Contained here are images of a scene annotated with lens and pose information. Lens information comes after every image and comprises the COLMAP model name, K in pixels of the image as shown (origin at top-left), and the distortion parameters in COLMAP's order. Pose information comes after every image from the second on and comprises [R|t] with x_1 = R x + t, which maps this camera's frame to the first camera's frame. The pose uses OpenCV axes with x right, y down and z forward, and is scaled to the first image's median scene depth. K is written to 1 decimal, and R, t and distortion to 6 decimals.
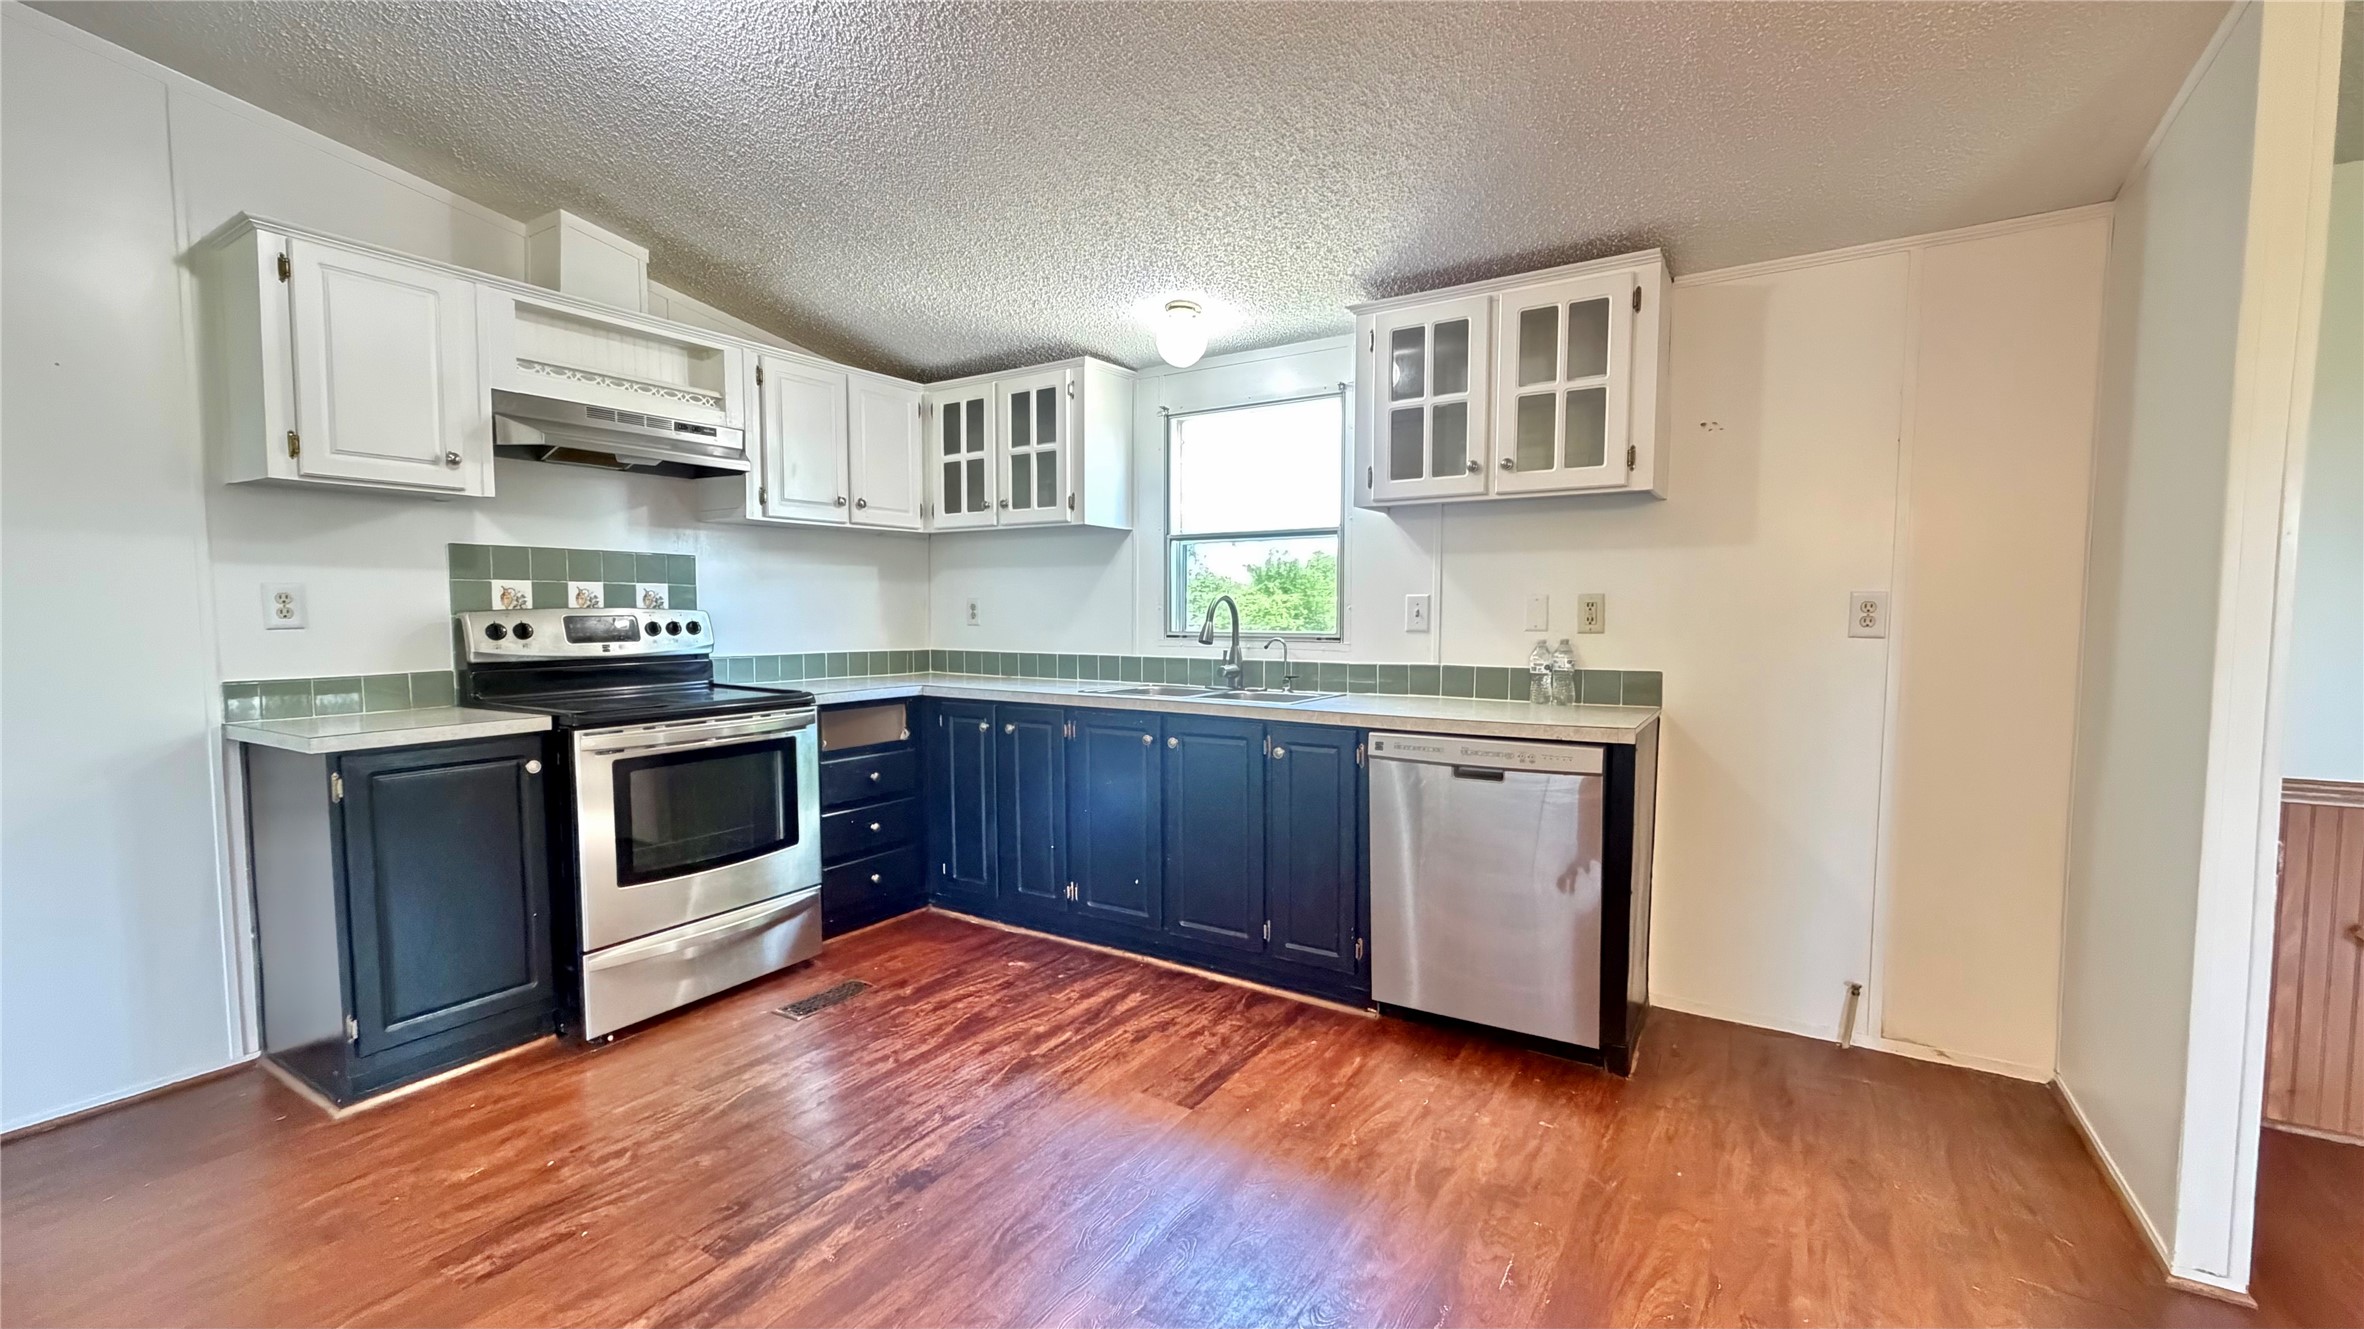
lens RADIAL K [[945.5, 0, 1182.6], [0, 945.5, 674.9], [0, 0, 1]] dist [0.003901, 0.000281]
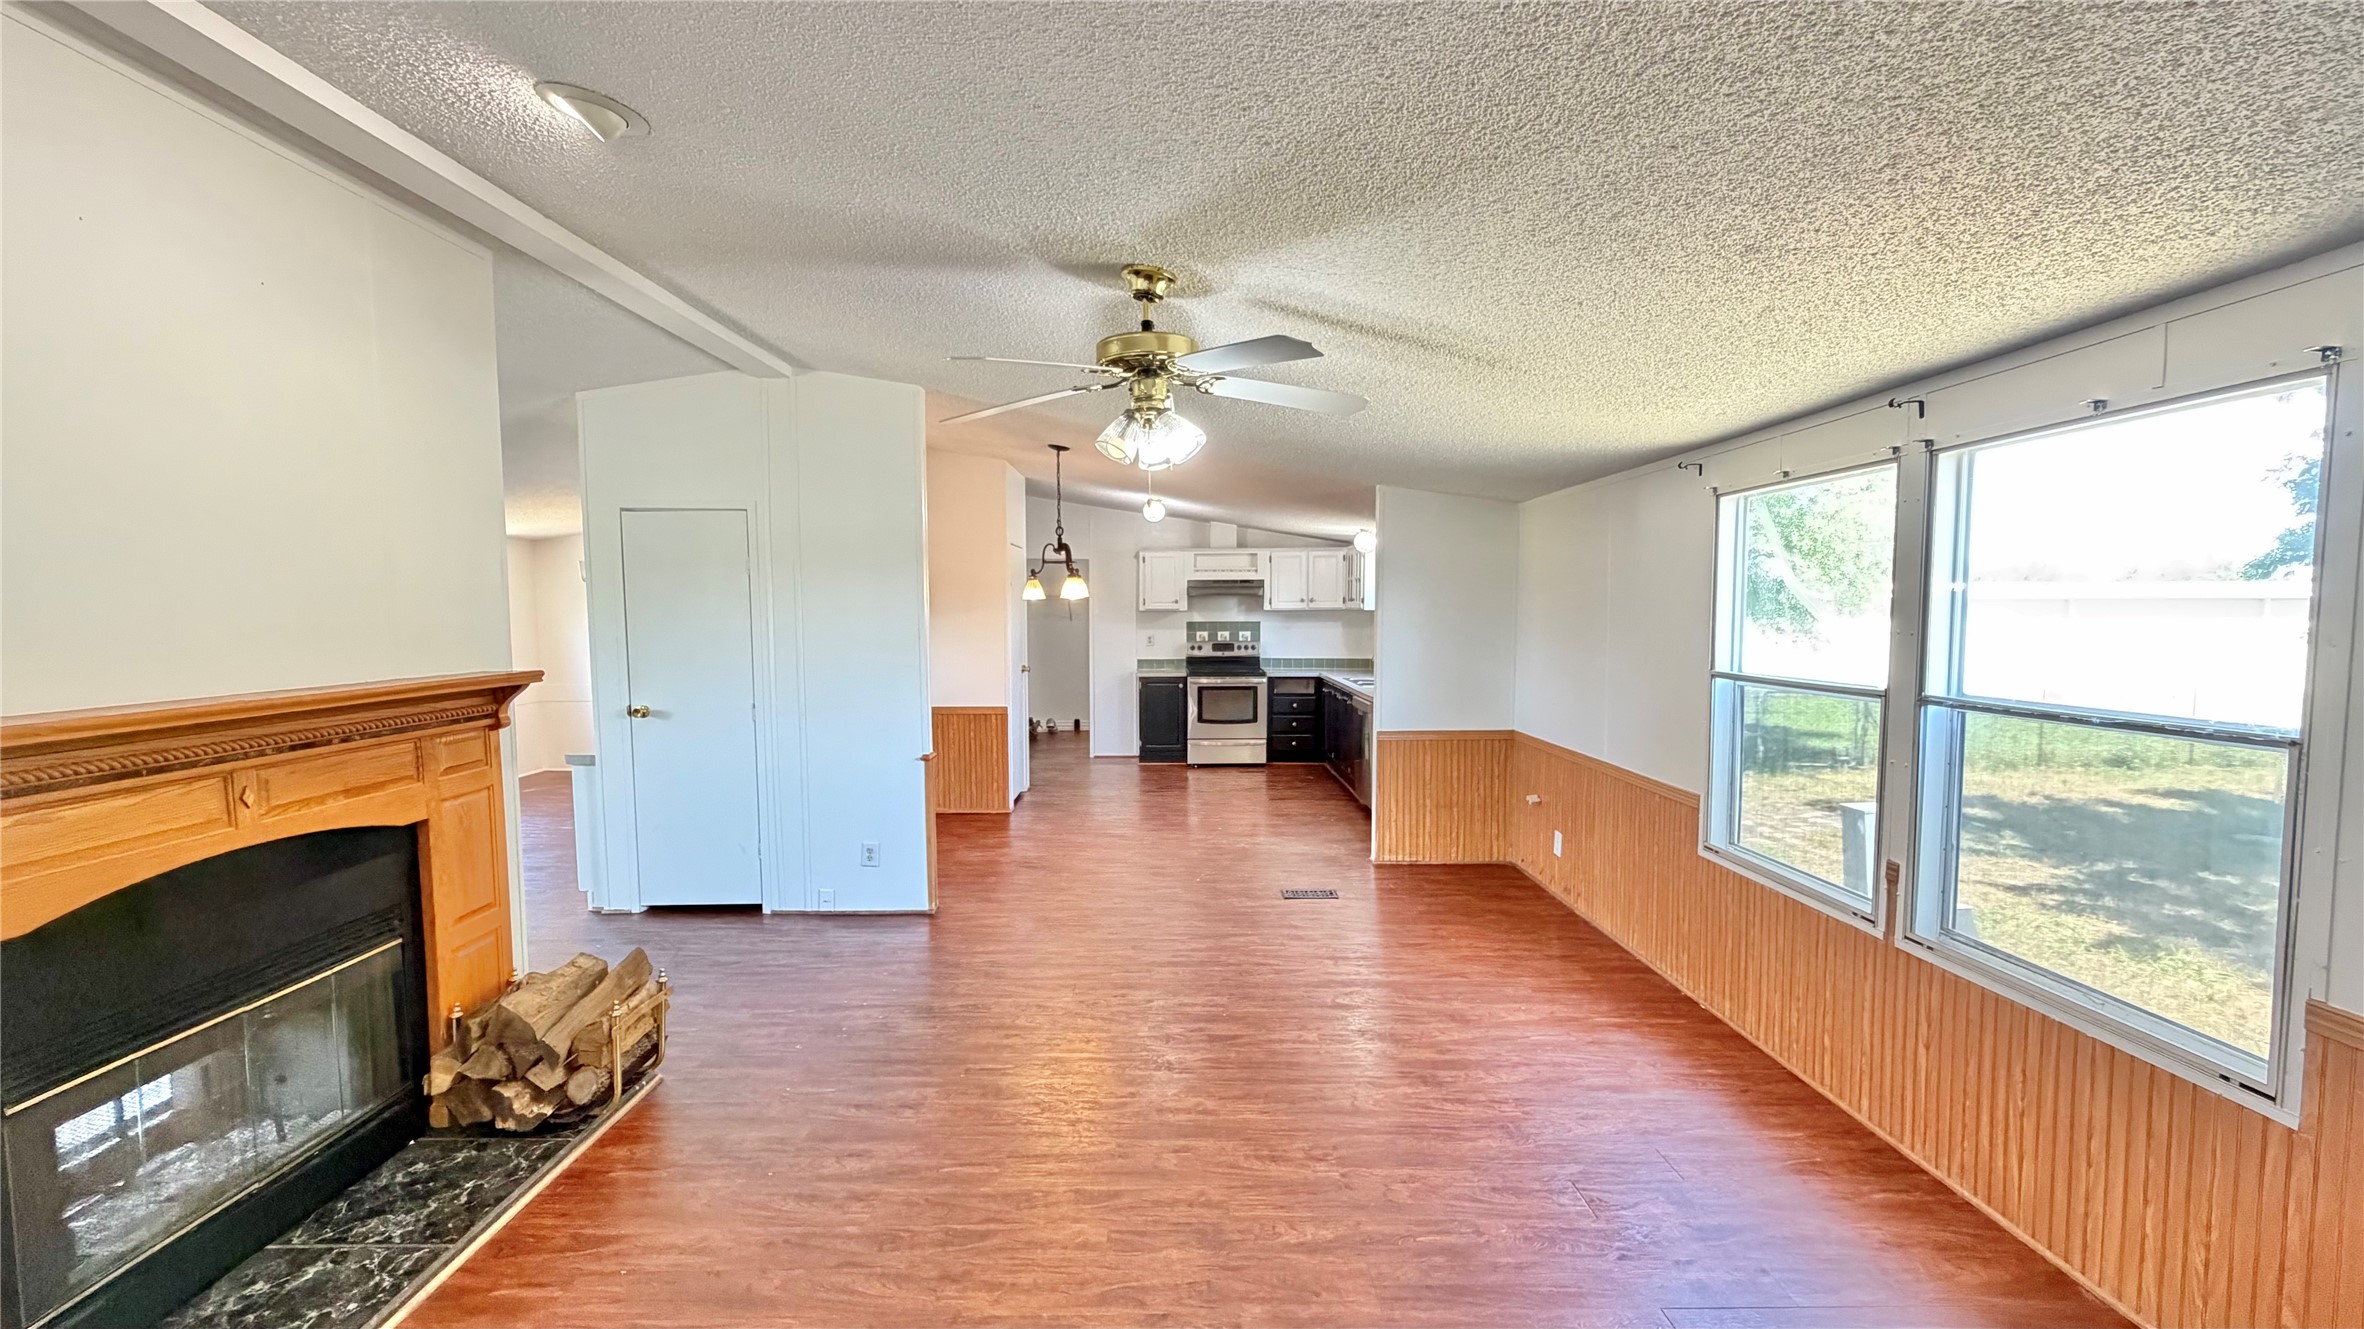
lens RADIAL K [[945.5, 0, 1182.6], [0, 945.5, 674.9], [0, 0, 1]] dist [0.003901, 0.000281]
pose [[0.541815, 0.060116, -0.838345, 1.903165], [-0.056608, 0.997784, 0.034964, -0.058657], [0.838589, 0.028513, 0.544018, -0.790214]]
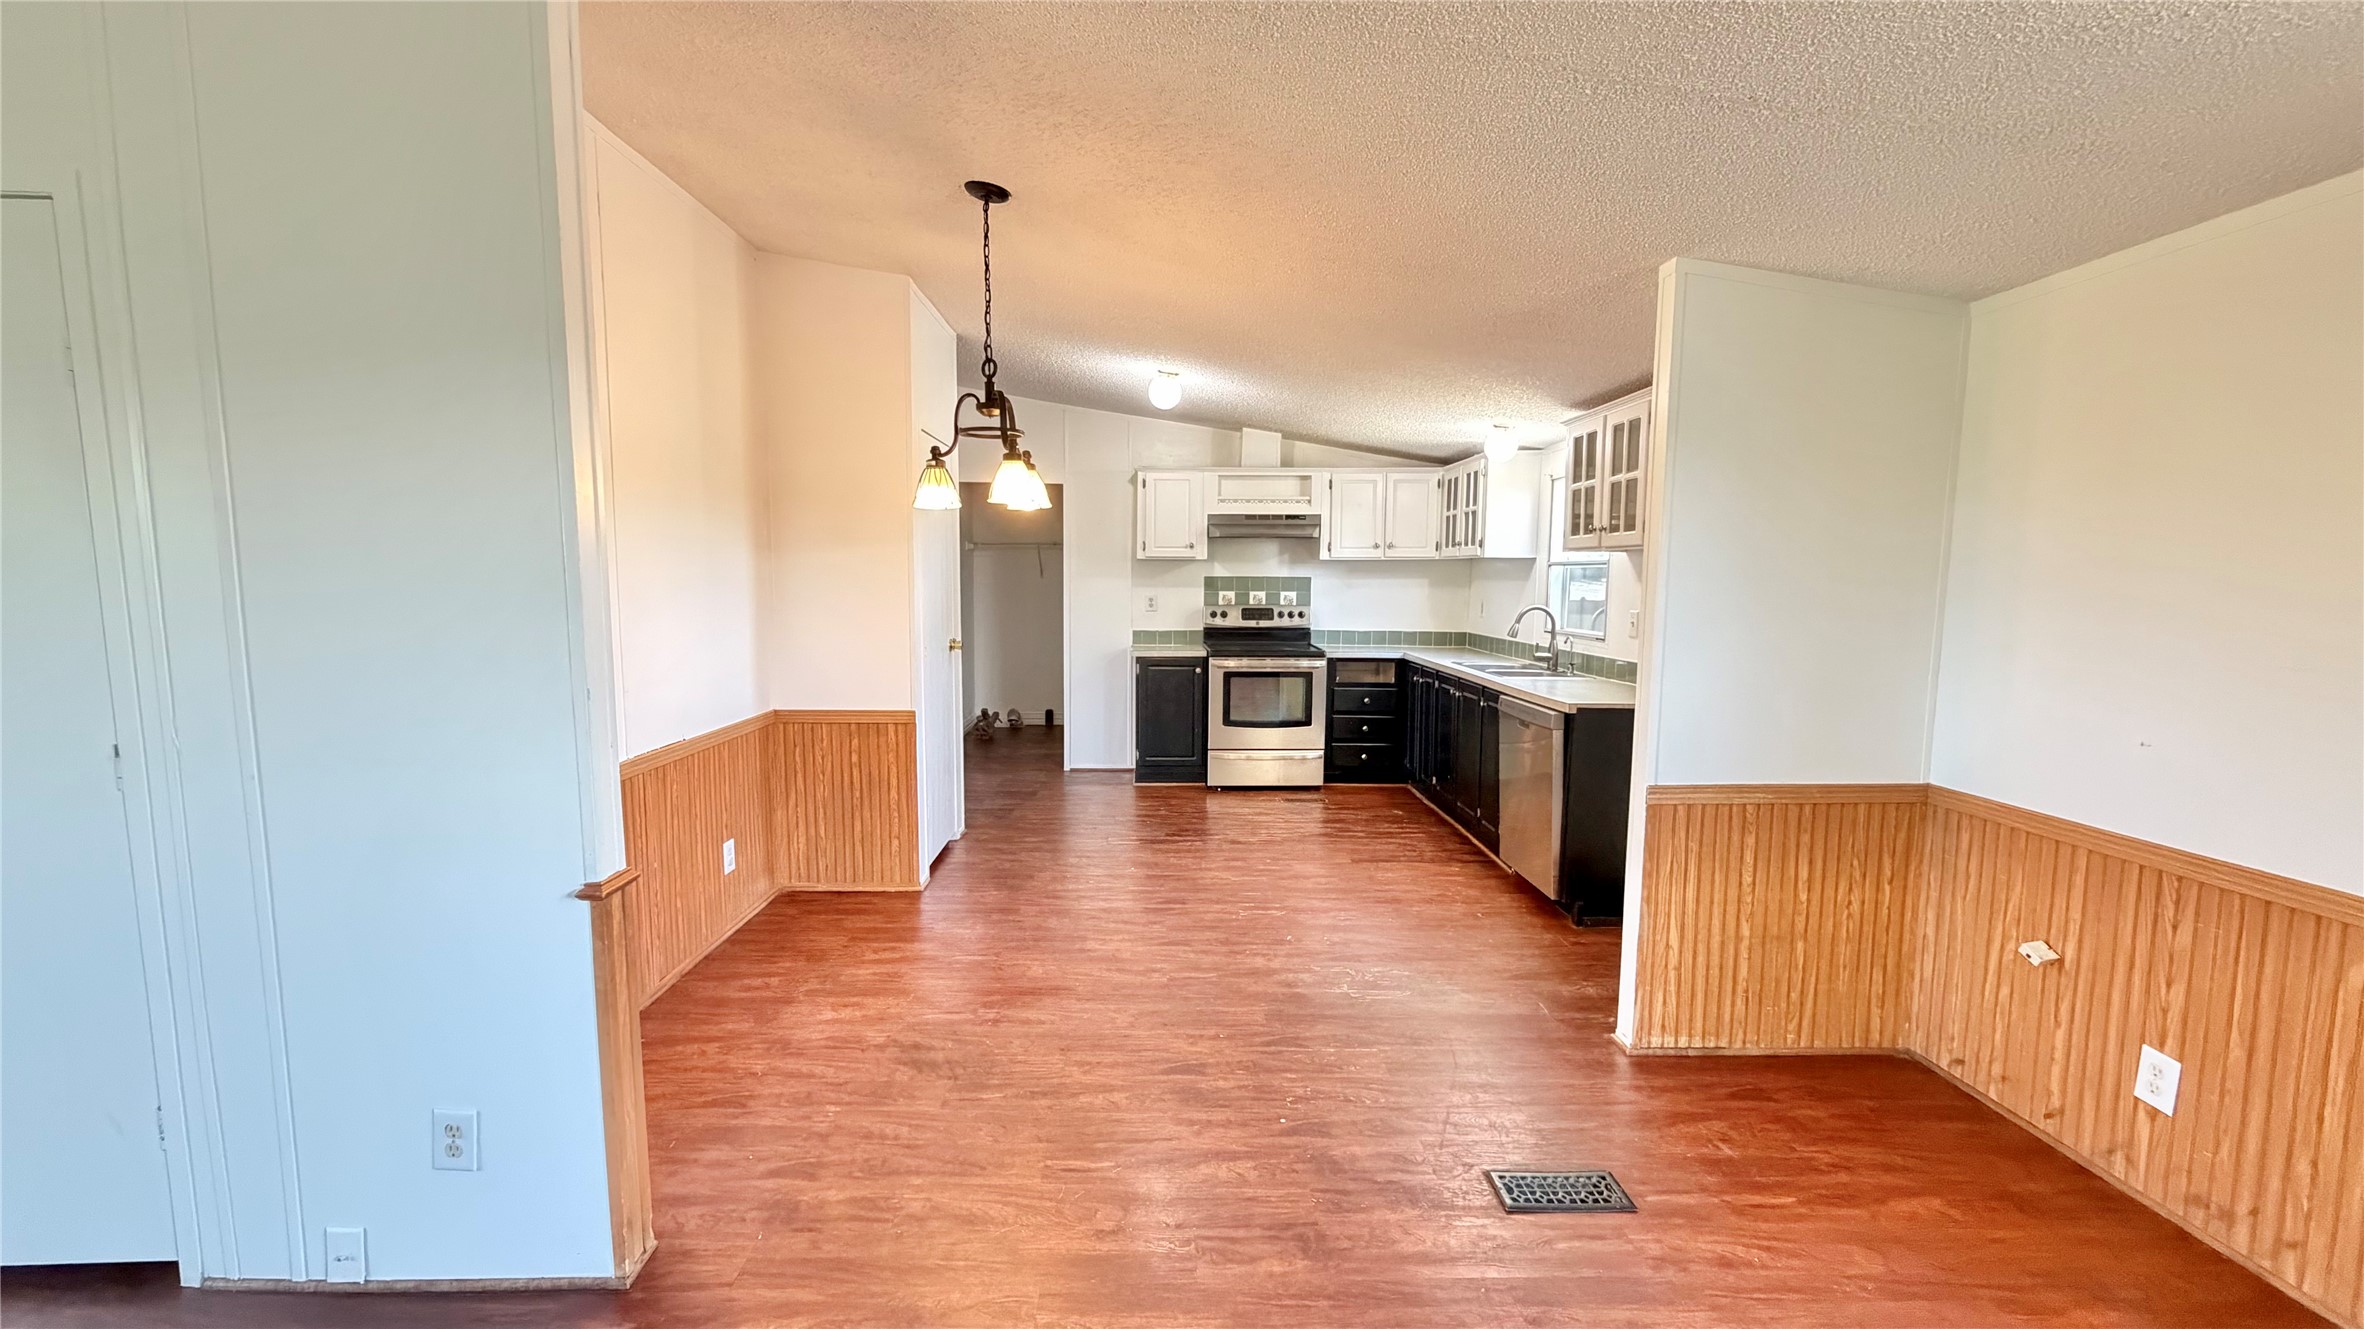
lens RADIAL K [[945.5, 0, 1182.6], [0, 945.5, 674.9], [0, 0, 1]] dist [0.003901, 0.000281]
pose [[0.554295, 0.088840, -0.827566, 1.065581], [-0.063891, 0.995895, 0.064117, -0.037510], [0.829865, 0.017334, 0.557695, -0.329558]]
